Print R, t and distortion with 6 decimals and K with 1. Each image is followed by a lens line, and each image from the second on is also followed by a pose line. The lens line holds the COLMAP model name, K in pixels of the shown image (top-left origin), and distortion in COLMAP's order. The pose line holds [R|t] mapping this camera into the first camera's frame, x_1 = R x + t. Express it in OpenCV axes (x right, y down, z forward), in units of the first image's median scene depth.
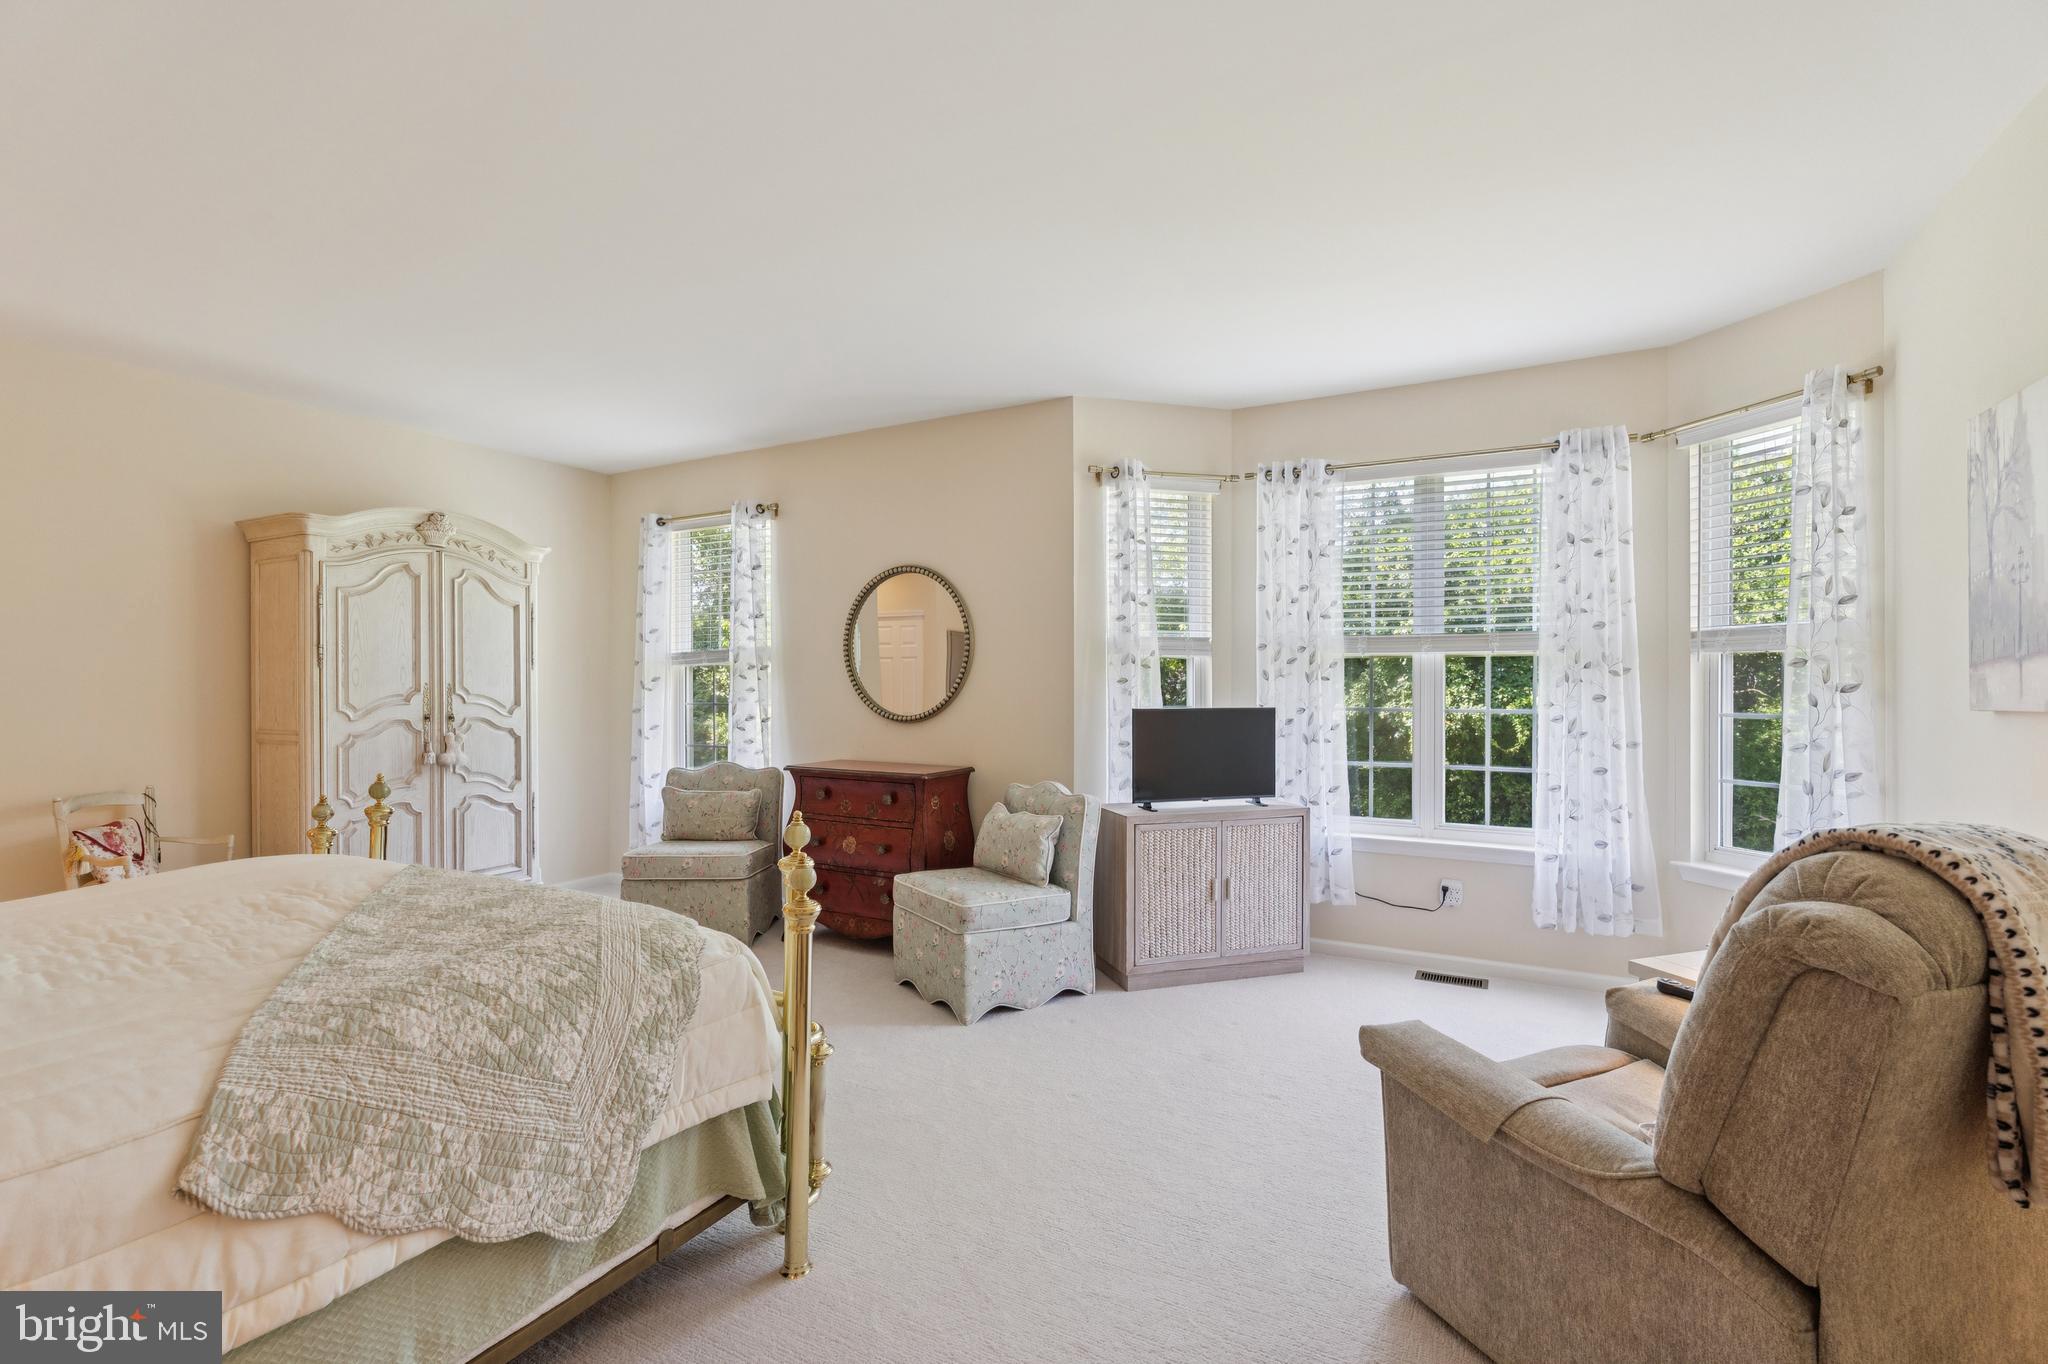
lens RADIAL K [[917.5, 0, 1018.8], [0, 917.5, 687.4], [0, 0, 1]] dist [-0.020958, -0.000041]
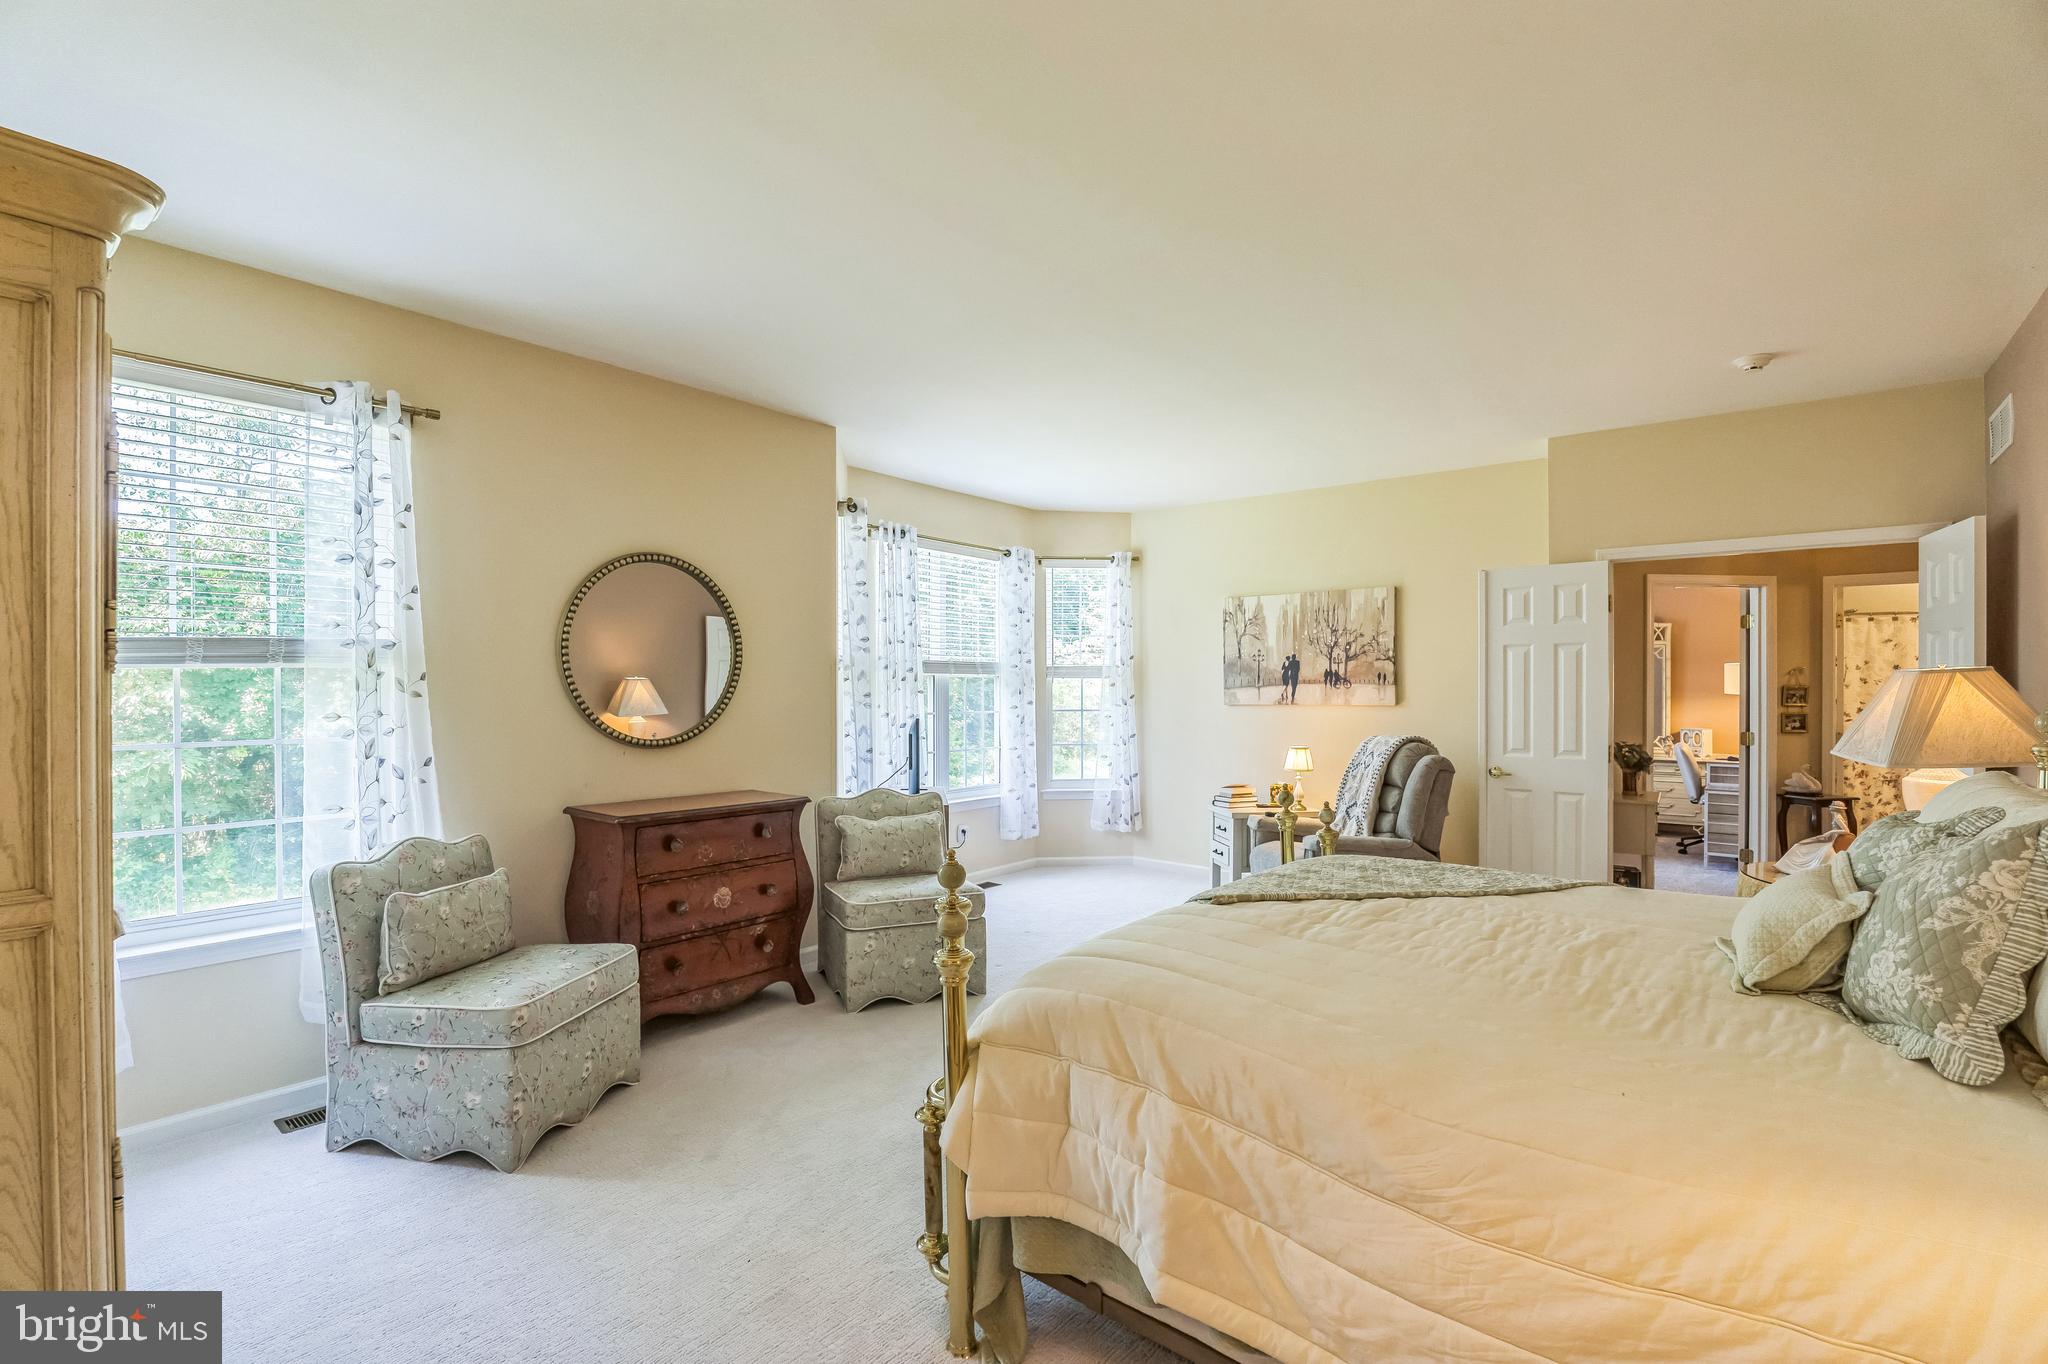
lens RADIAL K [[917.5, 0, 1018.8], [0, 917.5, 687.4], [0, 0, 1]] dist [-0.020958, -0.000041]
pose [[0.192671, -0.000717, 0.981263, -0.939450], [-0.002070, 0.999997, 0.001137, -0.018141], [-0.981261, -0.002251, 0.192669, 0.581354]]
